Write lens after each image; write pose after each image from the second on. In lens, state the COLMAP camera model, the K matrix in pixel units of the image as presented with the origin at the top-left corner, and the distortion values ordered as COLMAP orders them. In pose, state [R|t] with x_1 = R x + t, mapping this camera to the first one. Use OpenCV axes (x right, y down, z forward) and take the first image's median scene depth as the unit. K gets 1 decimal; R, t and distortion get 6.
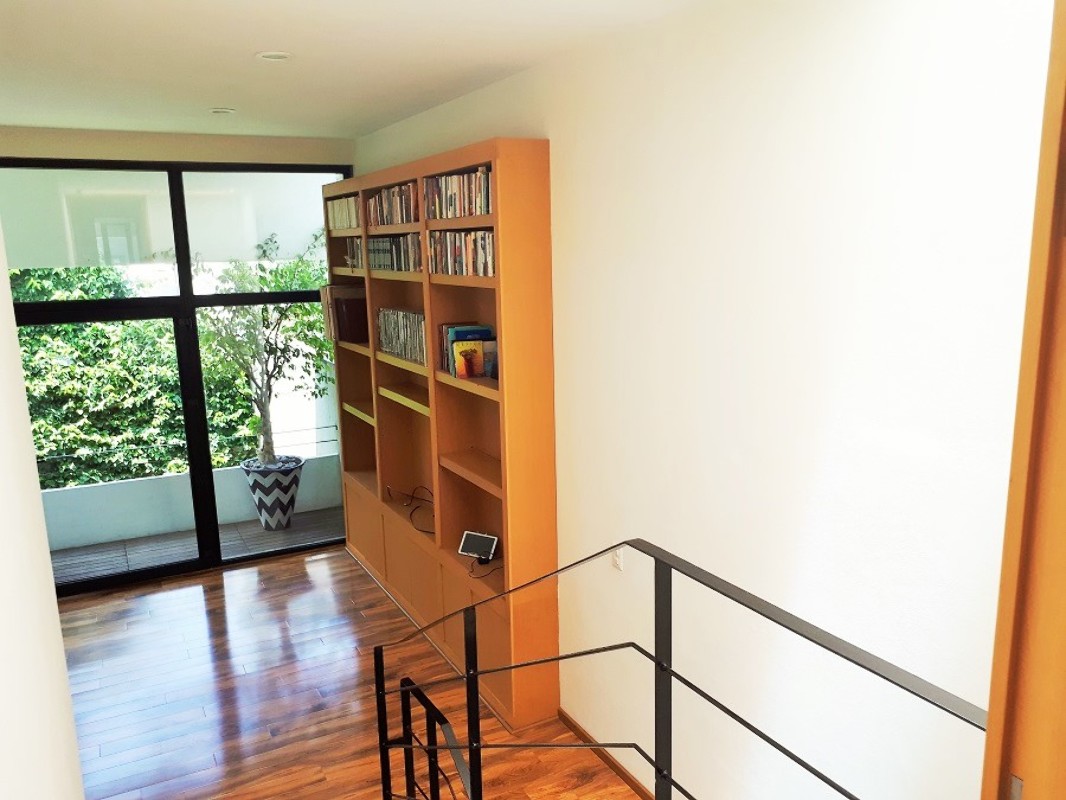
lens RADIAL K [[855.3, 0, 528.0], [0, 855.3, 409.5], [0, 0, 1]] dist [0.068545, -0.088578]
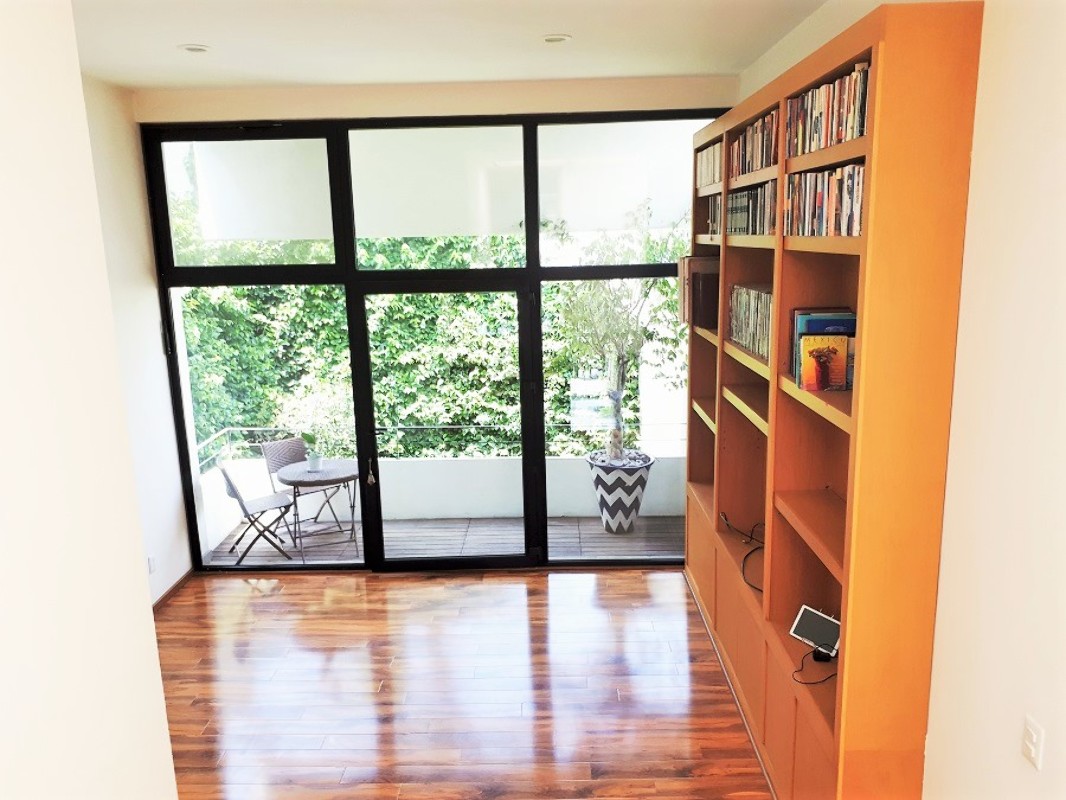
lens RADIAL K [[855.3, 0, 537.6], [0, 855.3, 410.2], [0, 0, 1]] dist [0.068545, -0.088578]
pose [[0.882957, 0.097482, -0.459222, 0.029664], [-0.087060, 0.995237, 0.043871, -0.018883], [0.461311, 0.001244, 0.887238, 0.177653]]
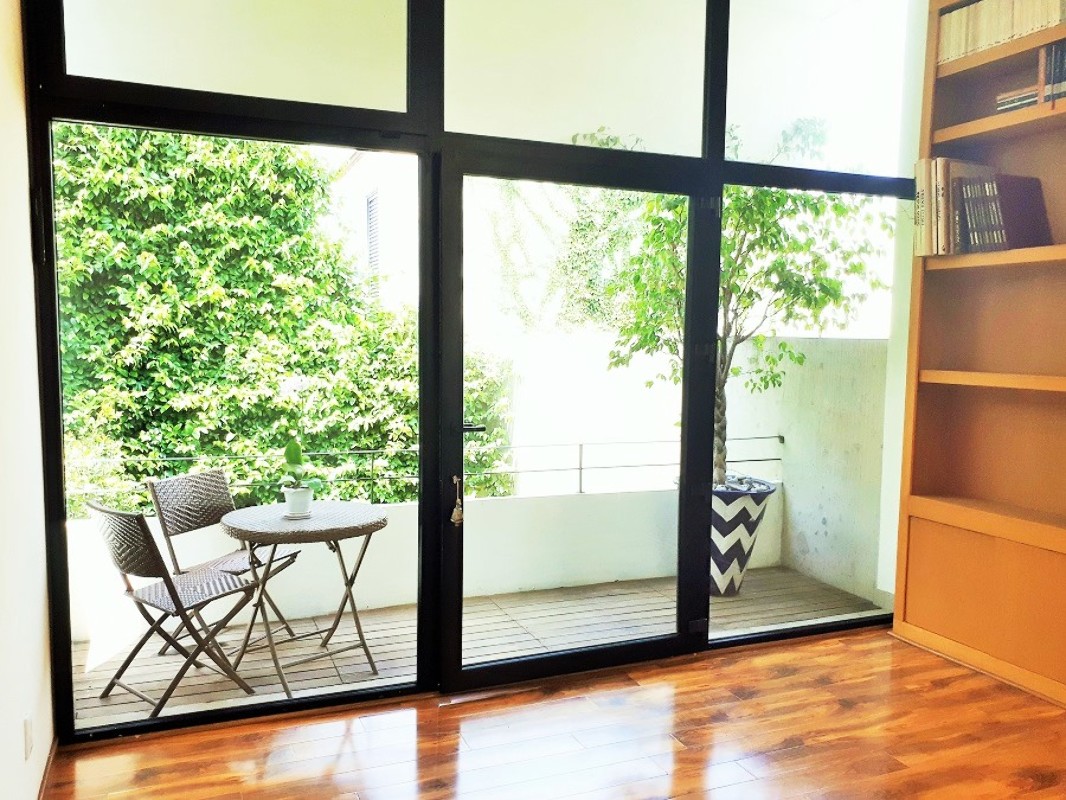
lens RADIAL K [[889.3, 0, 542.3], [0, 889.3, 408.3], [0, 0, 1]] dist [0.038038, -0.011267]
pose [[0.996746, 0.043171, -0.068074, -0.387121], [-0.050055, 0.993431, -0.102901, 0.081100], [0.063185, 0.105974, 0.992359, 0.361391]]
